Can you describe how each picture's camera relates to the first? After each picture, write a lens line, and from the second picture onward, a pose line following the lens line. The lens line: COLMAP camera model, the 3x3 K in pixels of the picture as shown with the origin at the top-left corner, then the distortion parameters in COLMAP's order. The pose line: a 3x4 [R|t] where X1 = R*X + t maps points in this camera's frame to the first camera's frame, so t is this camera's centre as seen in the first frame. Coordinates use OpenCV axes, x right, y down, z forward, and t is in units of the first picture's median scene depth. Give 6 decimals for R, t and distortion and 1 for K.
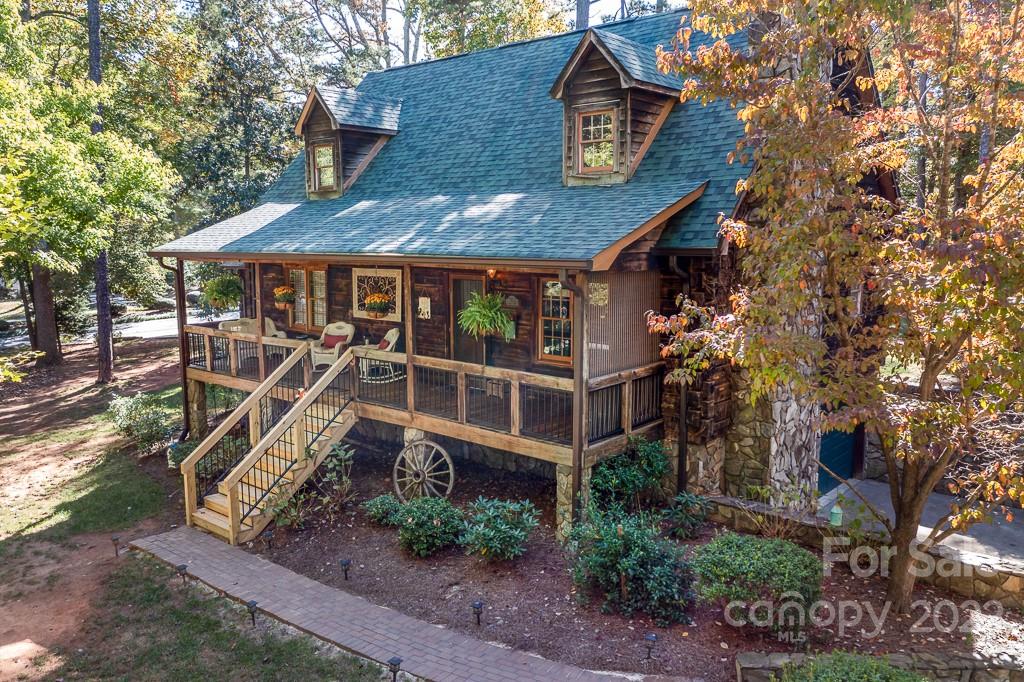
lens RADIAL K [[816.8, 0, 512.2], [0, 816.8, 368.5], [0, 0, 1]] dist [0.003205, 0.000068]
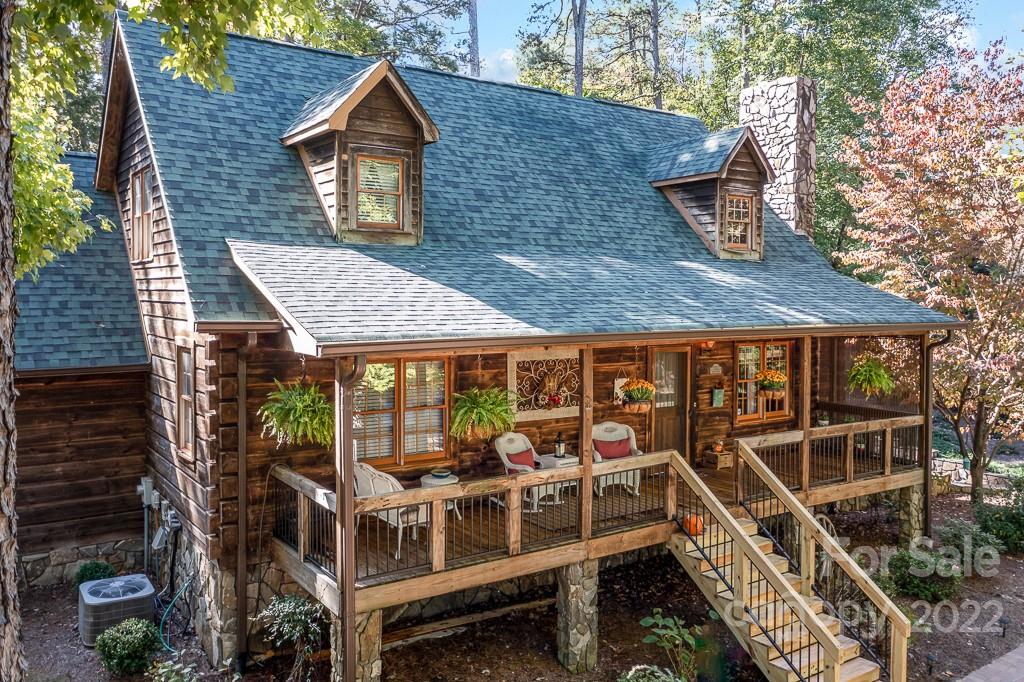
lens RADIAL K [[818.7, 0, 512.0], [0, 818.7, 341.0], [0, 0, 1]] dist [0.007798, 0.005989]
pose [[0.223791, -0.045467, 0.973576, -1.118667], [0.149011, 0.988764, 0.011924, -0.180435], [-0.963179, 0.142405, 0.228051, 1.101409]]
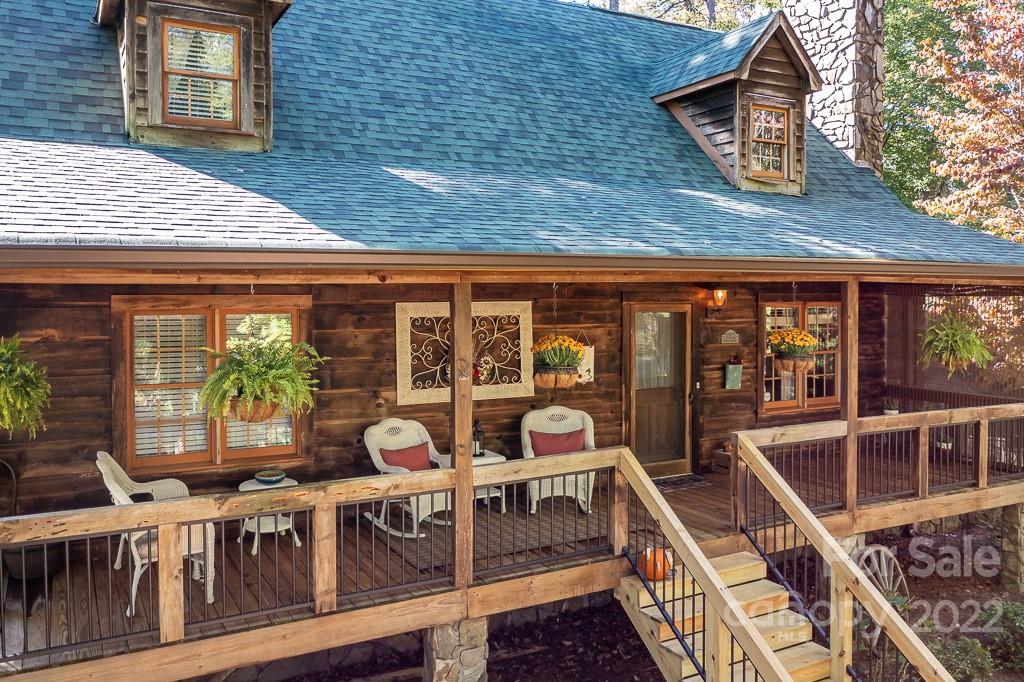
lens RADIAL K [[813.7, 0, 491.9], [0, 813.7, 335.8], [0, 0, 1]] dist [-0.000041, -0.008416]
pose [[0.345676, -0.042101, 0.937409, -0.815139], [0.154469, 0.987917, -0.012592, -0.117441], [-0.925553, 0.149153, 0.348002, 1.034311]]
